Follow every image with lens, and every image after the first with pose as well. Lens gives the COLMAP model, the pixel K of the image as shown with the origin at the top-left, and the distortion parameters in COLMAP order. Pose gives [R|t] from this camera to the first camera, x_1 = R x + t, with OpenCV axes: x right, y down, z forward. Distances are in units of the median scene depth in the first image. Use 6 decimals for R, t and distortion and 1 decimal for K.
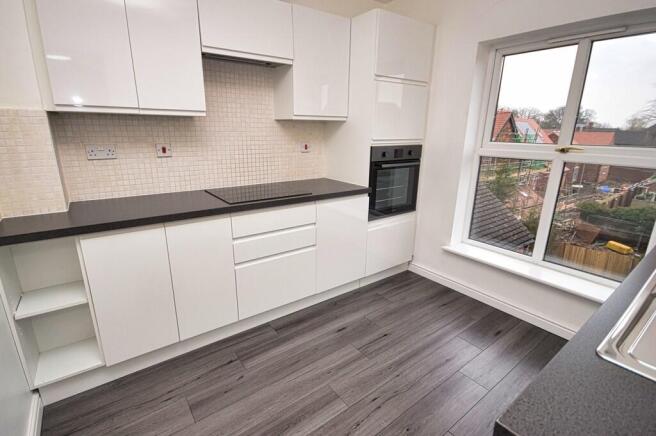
lens RADIAL K [[309.6, 0, 328.0], [0, 309.6, 218.0], [0, 0, 1]] dist [-0.001275, -0.001262]
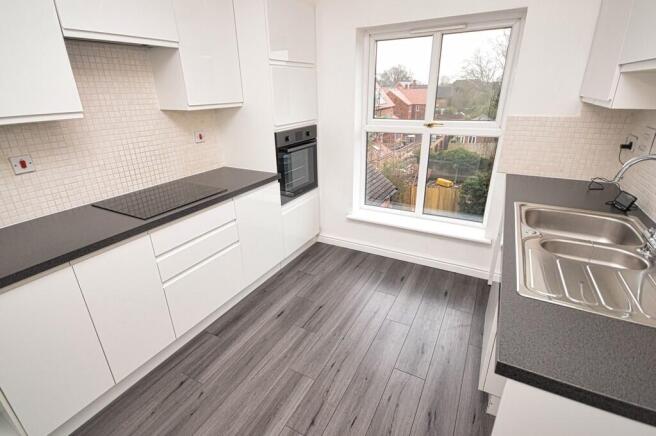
lens RADIAL K [[309.6, 0, 328.0], [0, 309.6, 218.0], [0, 0, 1]] dist [-0.001275, -0.001262]
pose [[0.909482, -0.183438, 0.373086, -0.128056], [0.142783, 0.980629, 0.134088, -0.070222], [-0.390456, -0.068680, 0.918056, -0.005119]]
